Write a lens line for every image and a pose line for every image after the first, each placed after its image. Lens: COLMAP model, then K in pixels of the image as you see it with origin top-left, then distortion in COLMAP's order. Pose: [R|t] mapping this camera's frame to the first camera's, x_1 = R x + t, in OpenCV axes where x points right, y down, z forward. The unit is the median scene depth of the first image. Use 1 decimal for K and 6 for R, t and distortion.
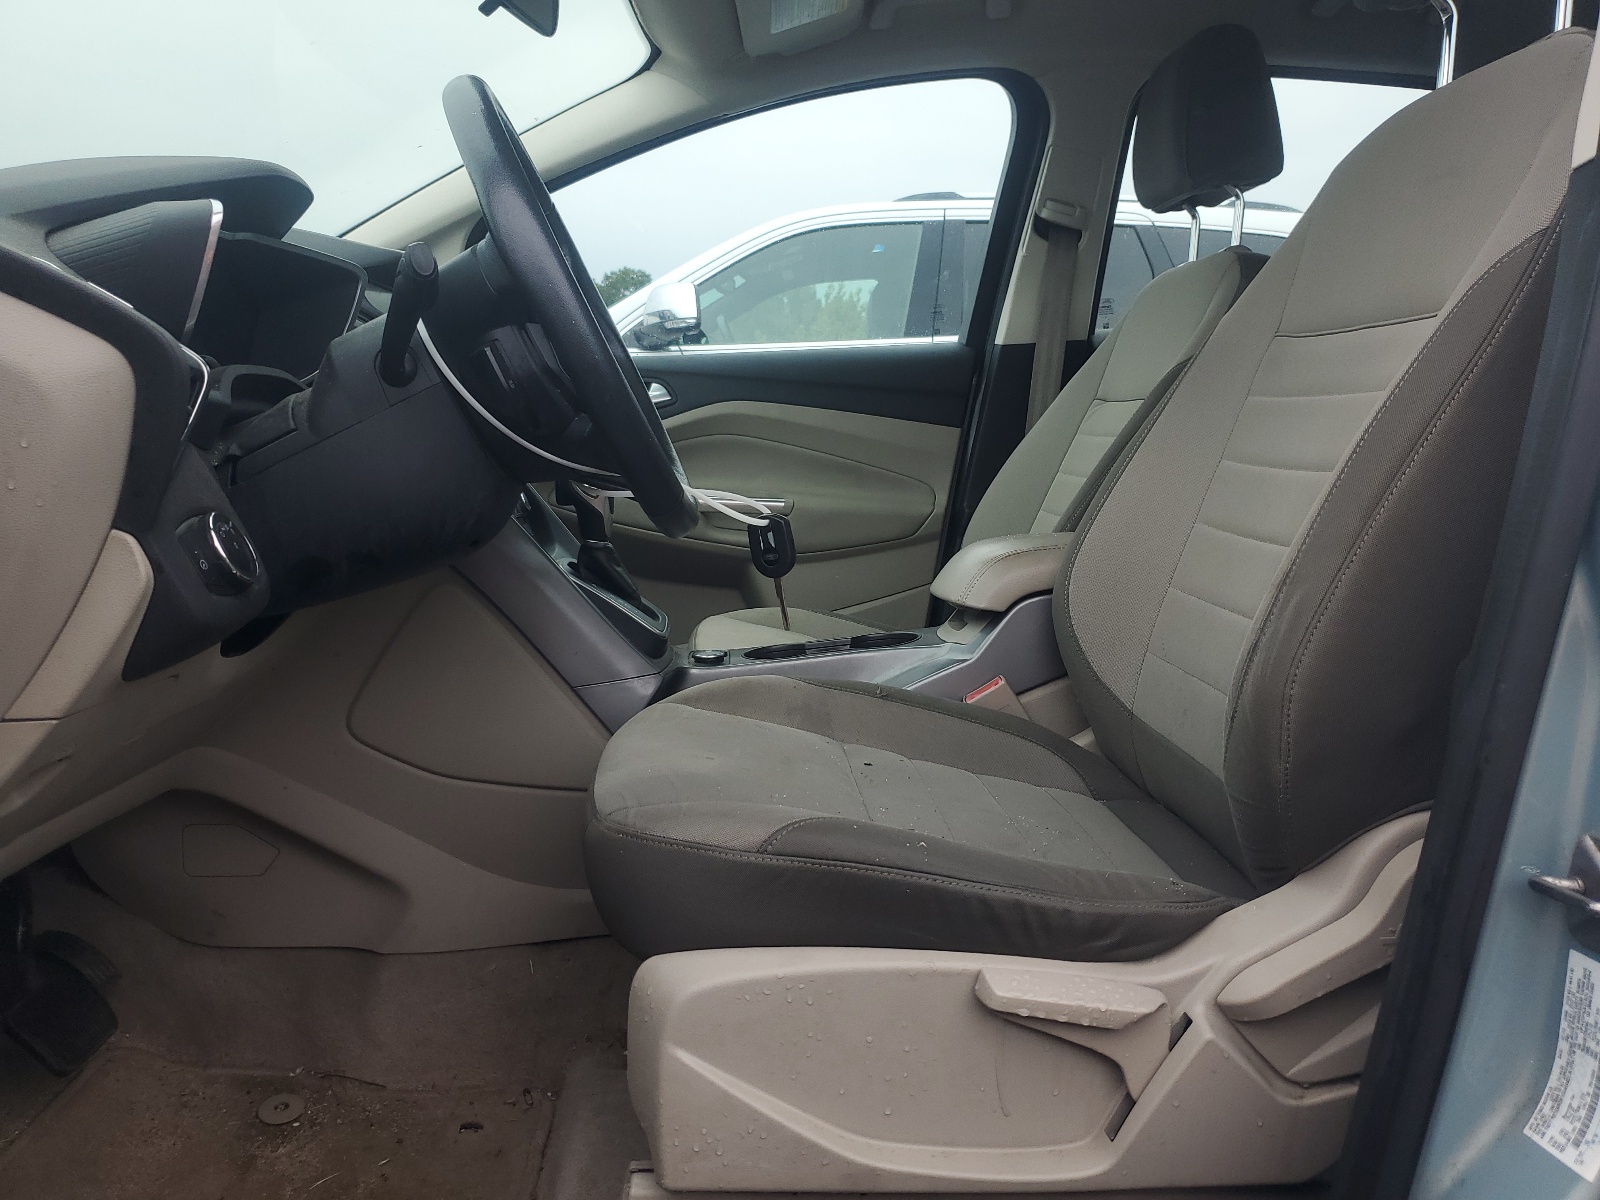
lens RADIAL K [[1206.8, 0, 800.5], [0, 1206.8, 598.8], [0, 0, 1]] dist [0.011288, 0.002023]
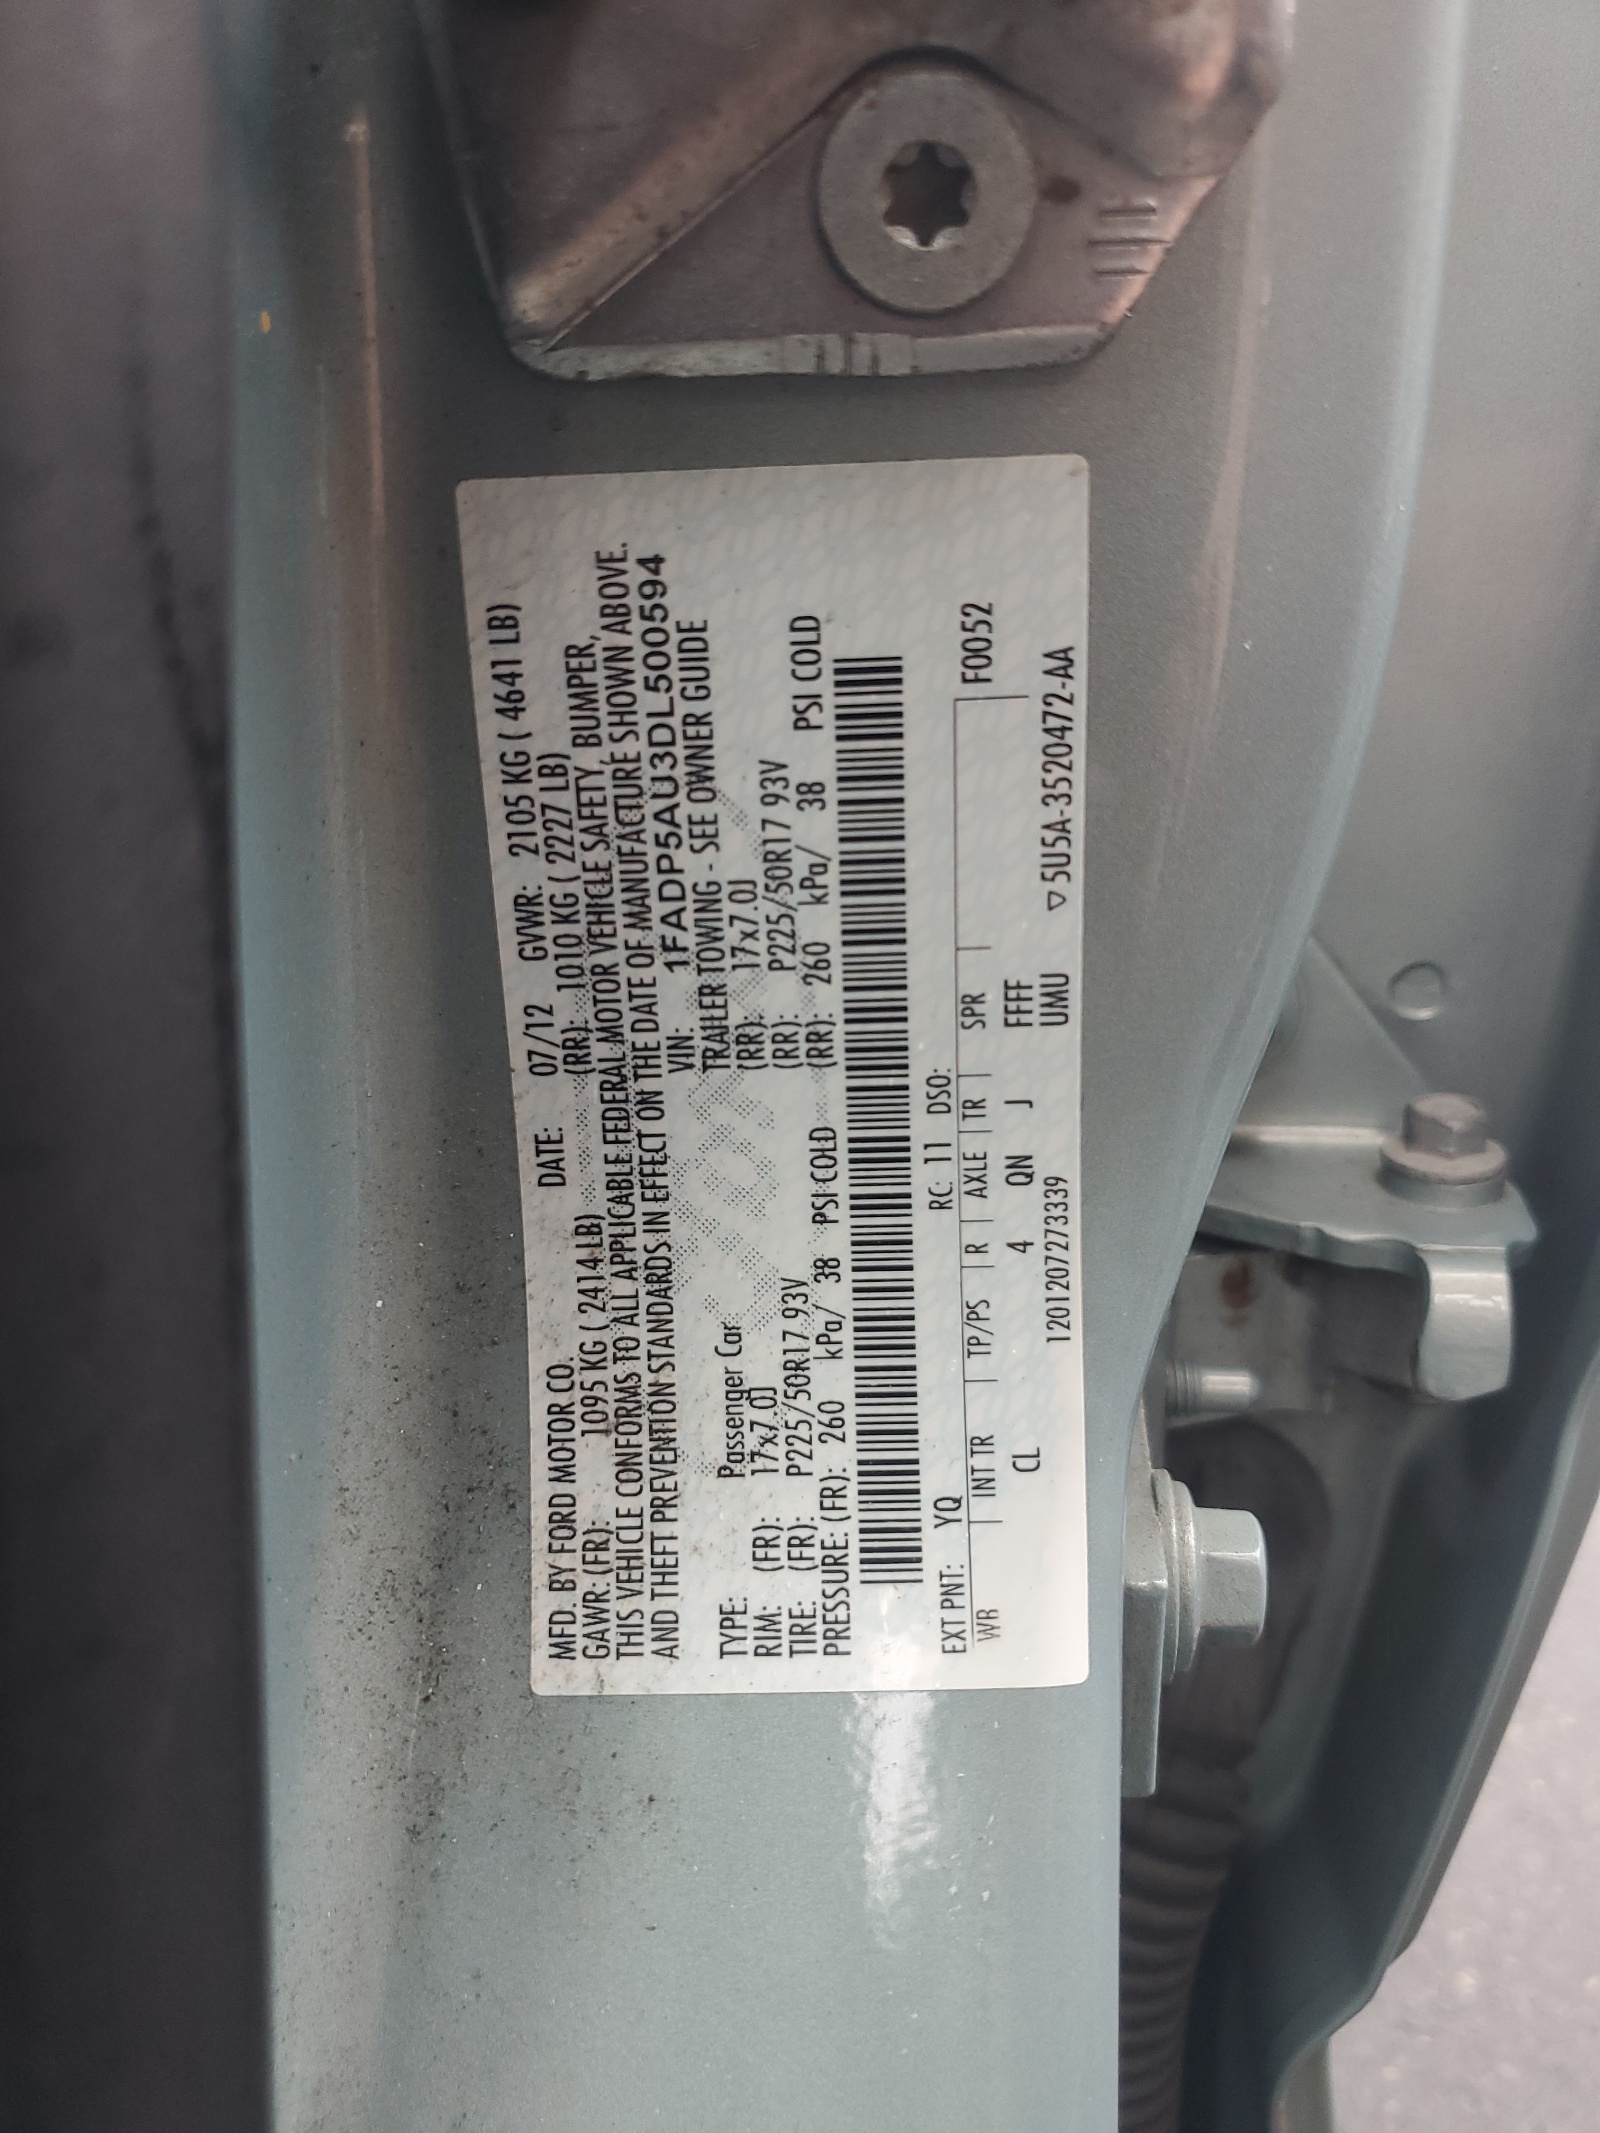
lens RADIAL K [[1608.8, 0, 800.0], [0, 1608.8, 1063.6], [0, 0, 1]] dist [0.011288, 0.002023]
pose [[0.095213, -0.377180, 0.921233, 0.441990], [0.105116, 0.924073, 0.367478, 0.291719], [-0.989891, 0.061848, 0.127631, 0.954973]]
